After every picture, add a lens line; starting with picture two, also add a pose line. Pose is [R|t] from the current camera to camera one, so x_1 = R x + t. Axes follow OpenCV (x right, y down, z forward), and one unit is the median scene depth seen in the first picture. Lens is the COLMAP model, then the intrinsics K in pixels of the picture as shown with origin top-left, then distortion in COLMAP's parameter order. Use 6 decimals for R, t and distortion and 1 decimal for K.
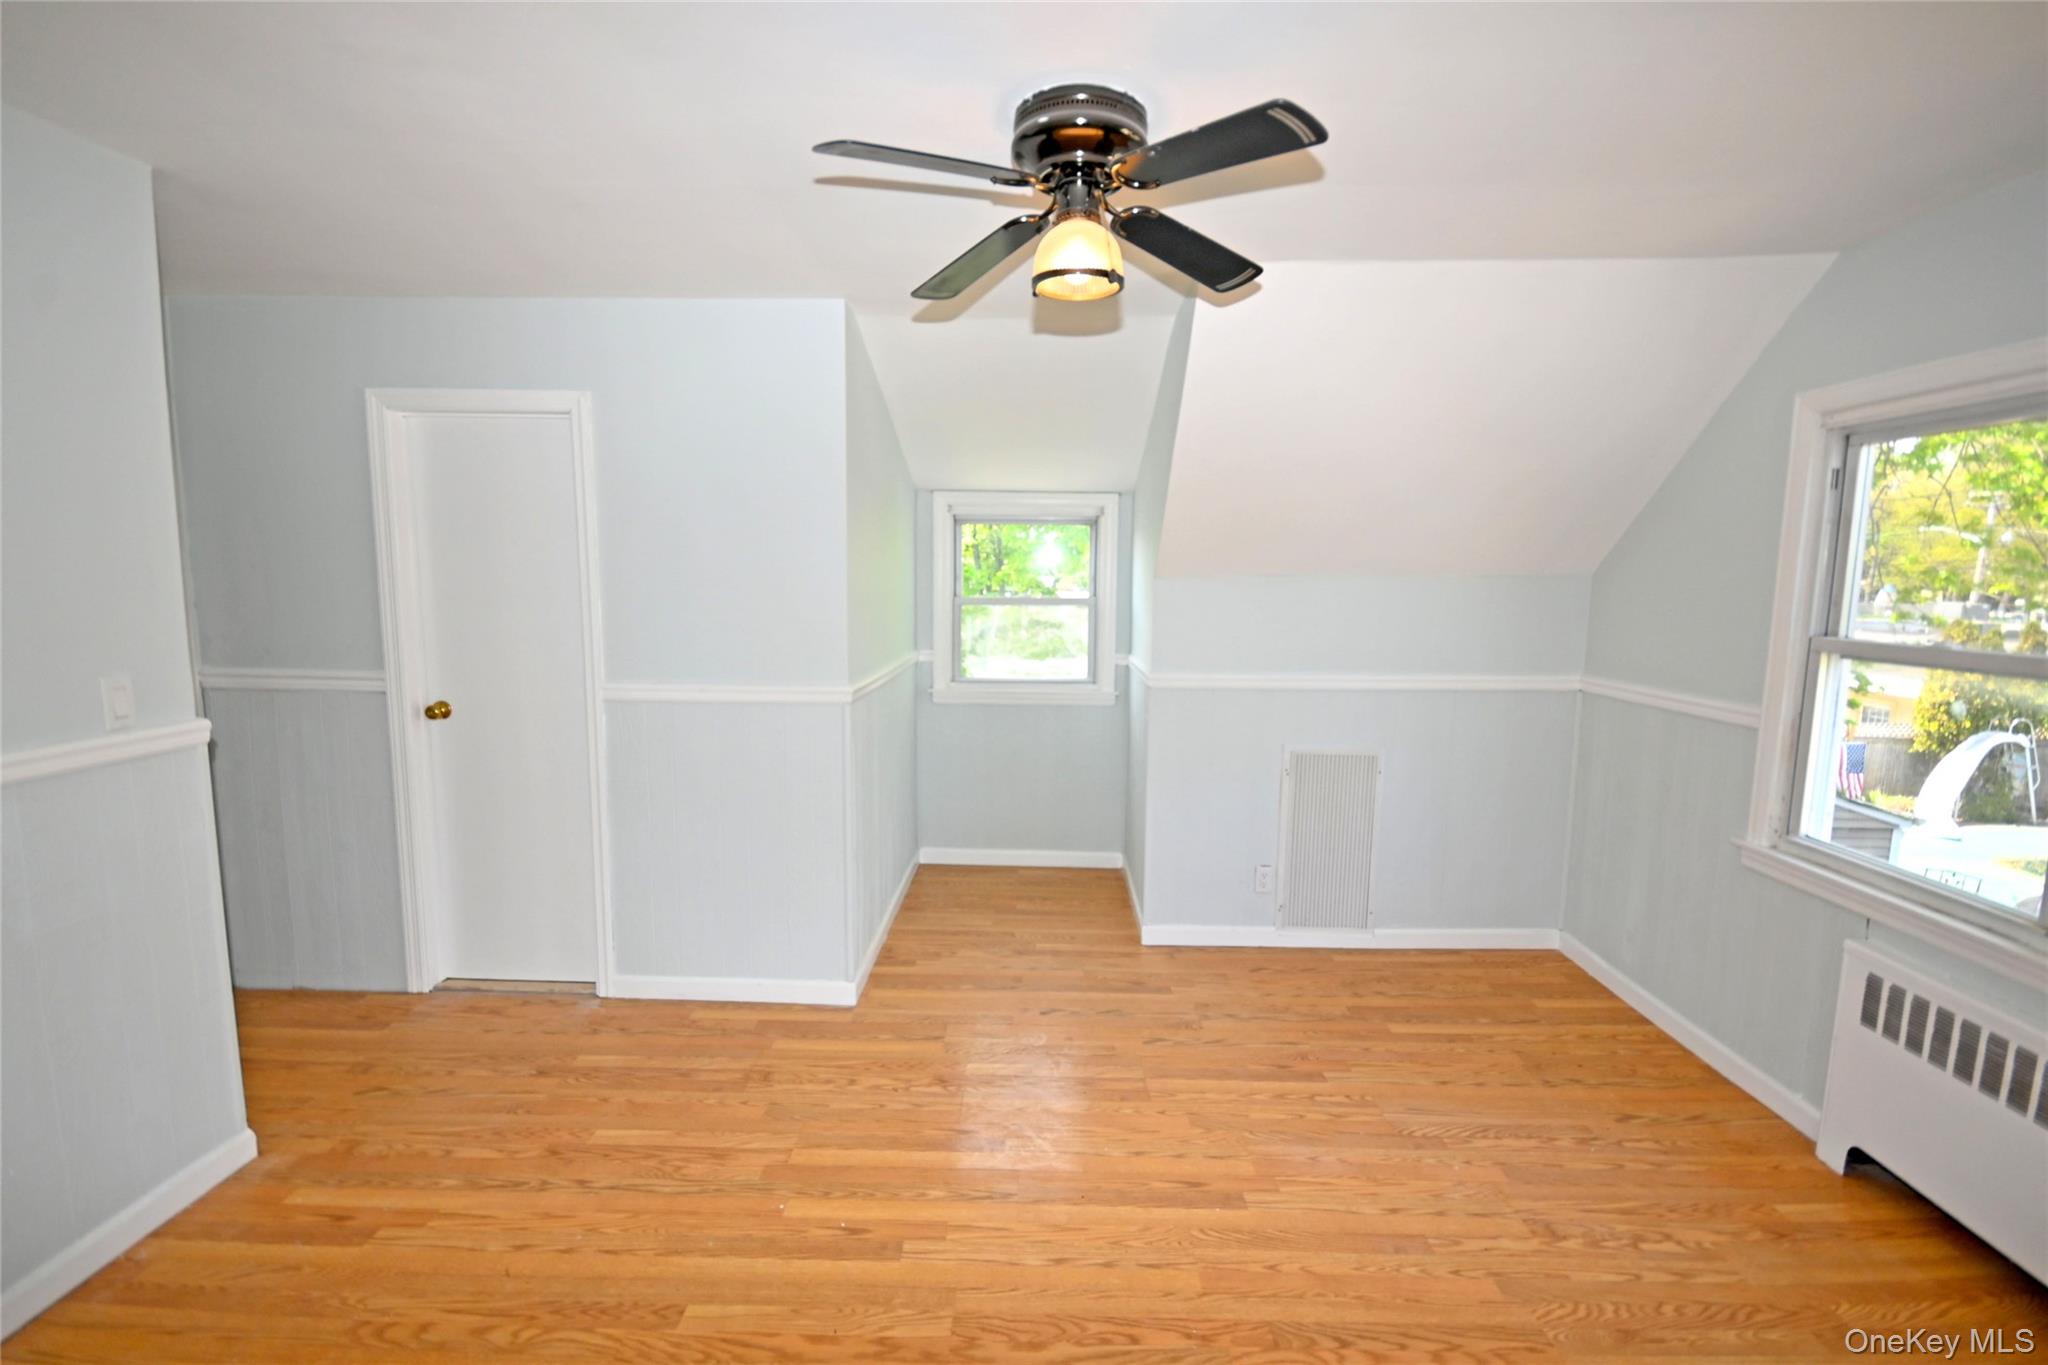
lens RADIAL K [[902.6, 0, 1028.6], [0, 902.6, 685.3], [0, 0, 1]] dist [0.004277, -0.006986]
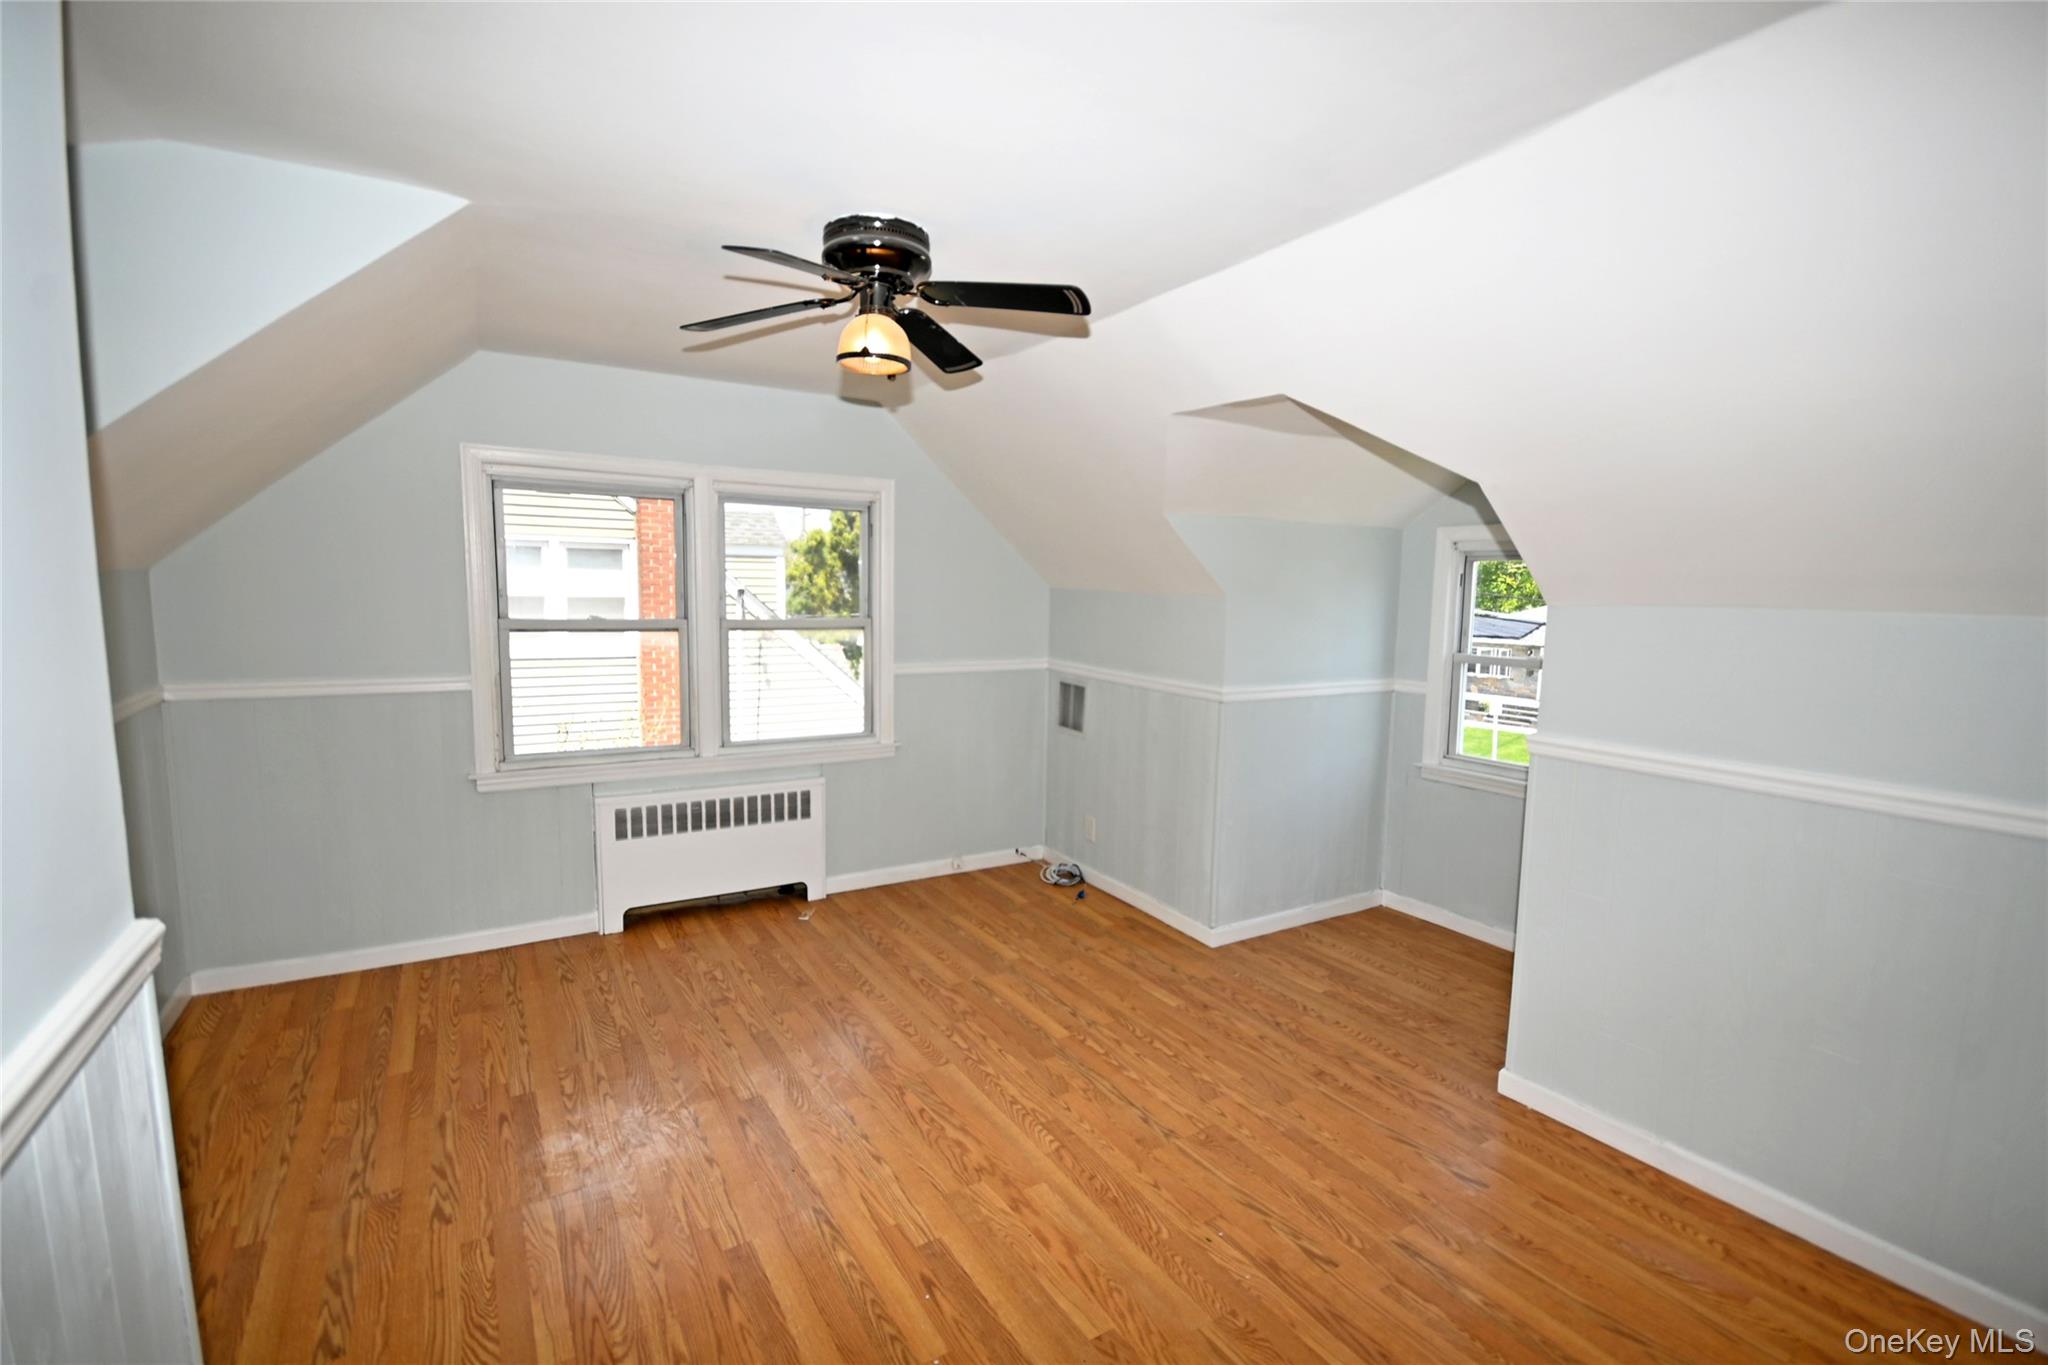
lens RADIAL K [[902.6, 0, 1010.5], [0, 902.6, 692.7], [0, 0, 1]] dist [0.004277, -0.006986]
pose [[-0.527432, -0.123458, 0.840579, -0.937354], [0.074323, 0.978888, 0.190406, -0.182519], [-0.846340, 0.162901, -0.507121, 1.268020]]
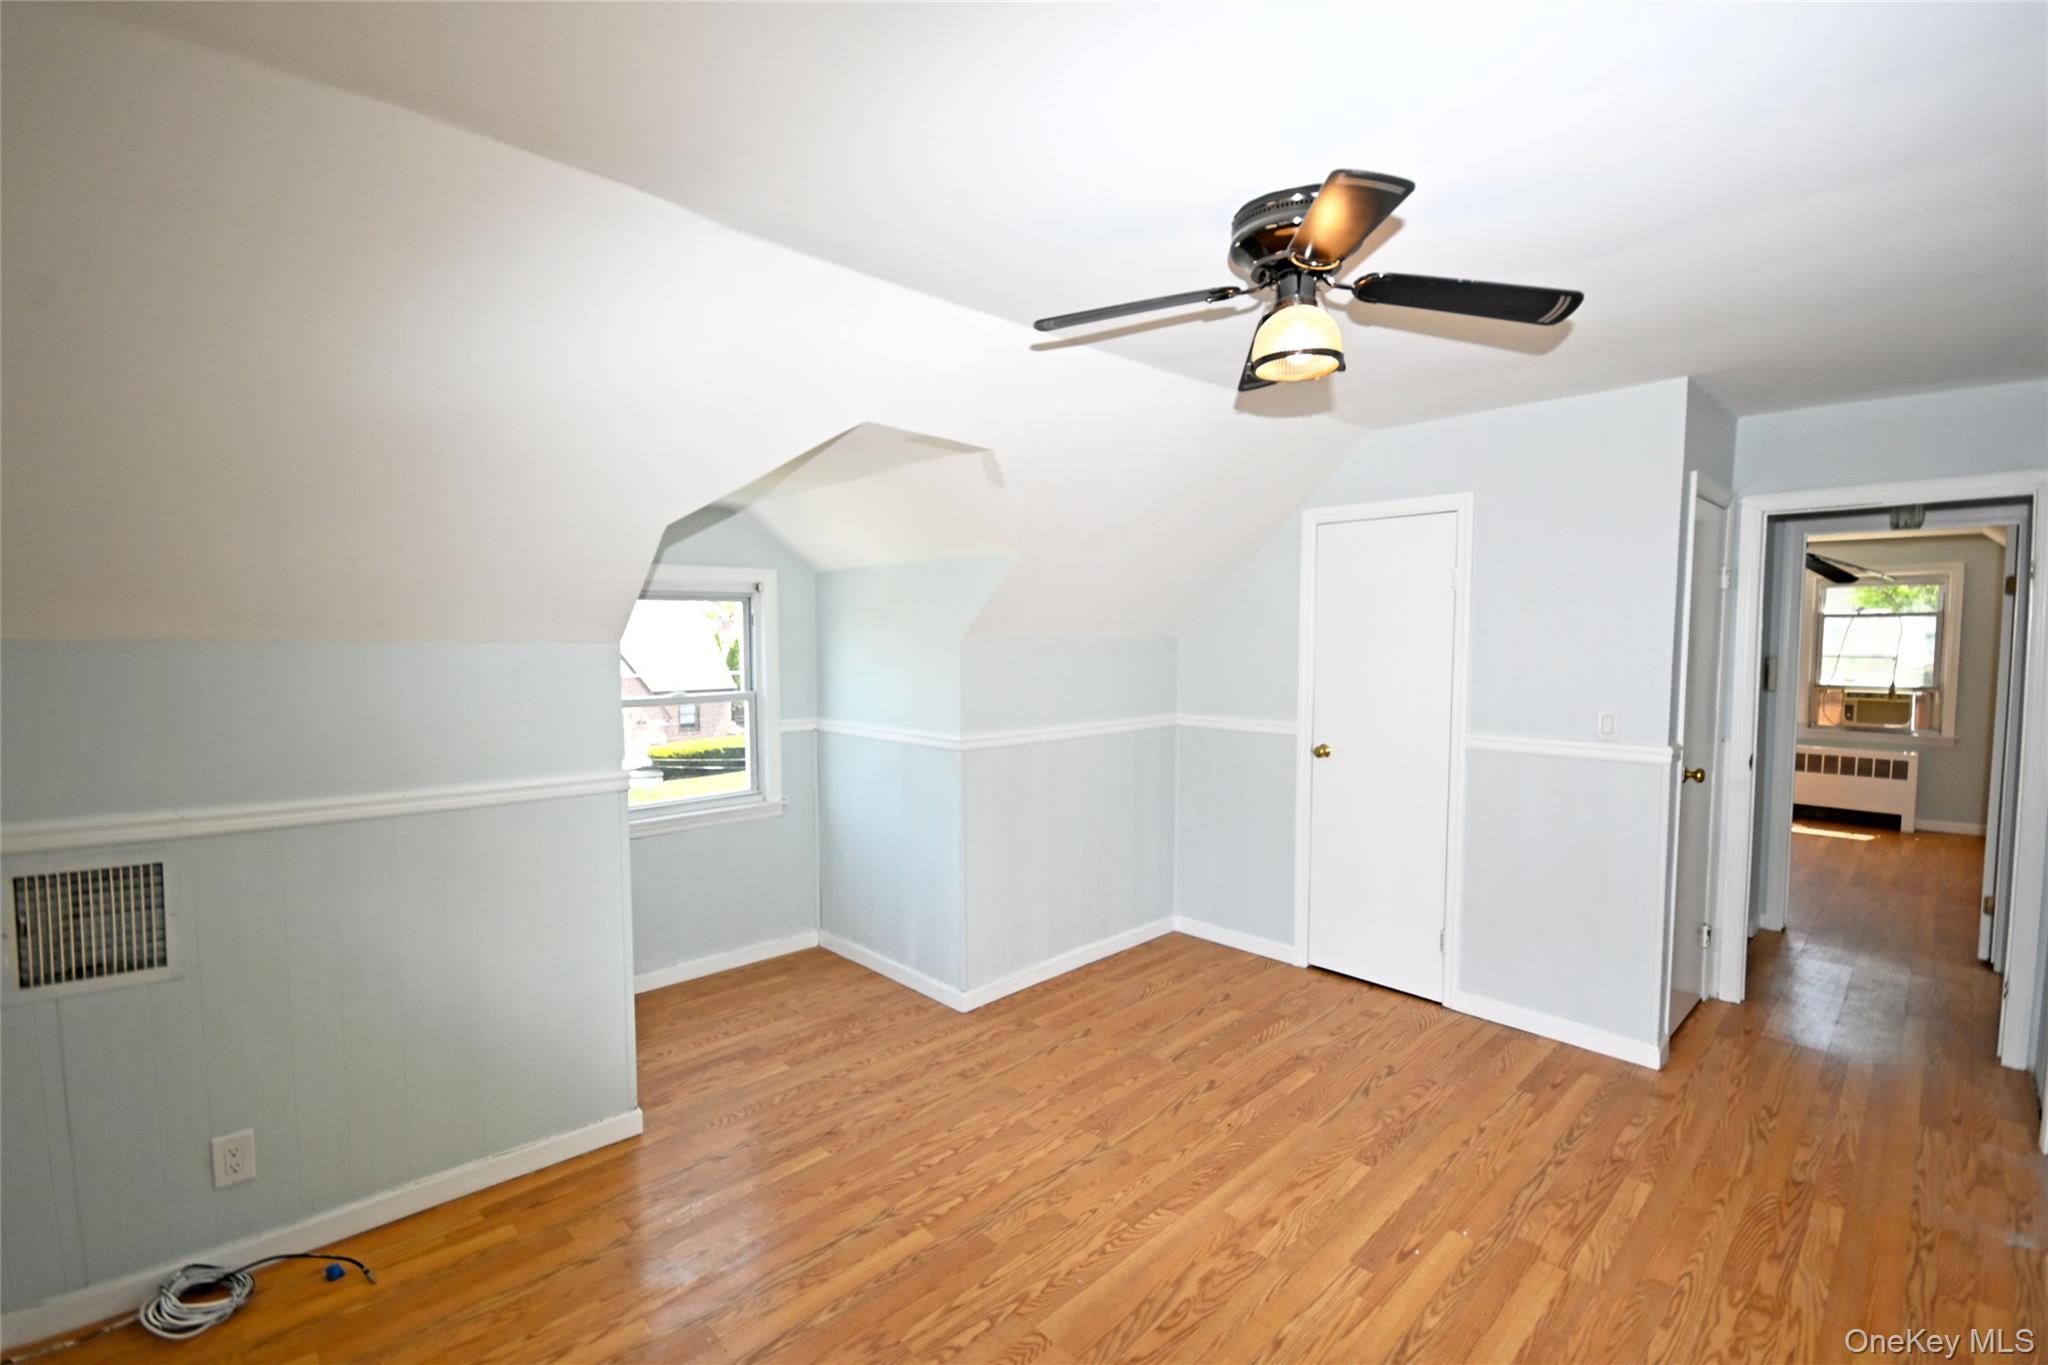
lens RADIAL K [[902.6, 0, 1032.9], [0, 902.6, 690.2], [0, 0, 1]] dist [0.004277, -0.006986]
pose [[-0.703039, 0.027849, -0.710606, 0.831471], [-0.090742, 0.987552, 0.128479, -0.149595], [0.705338, 0.154808, -0.691761, 1.282679]]
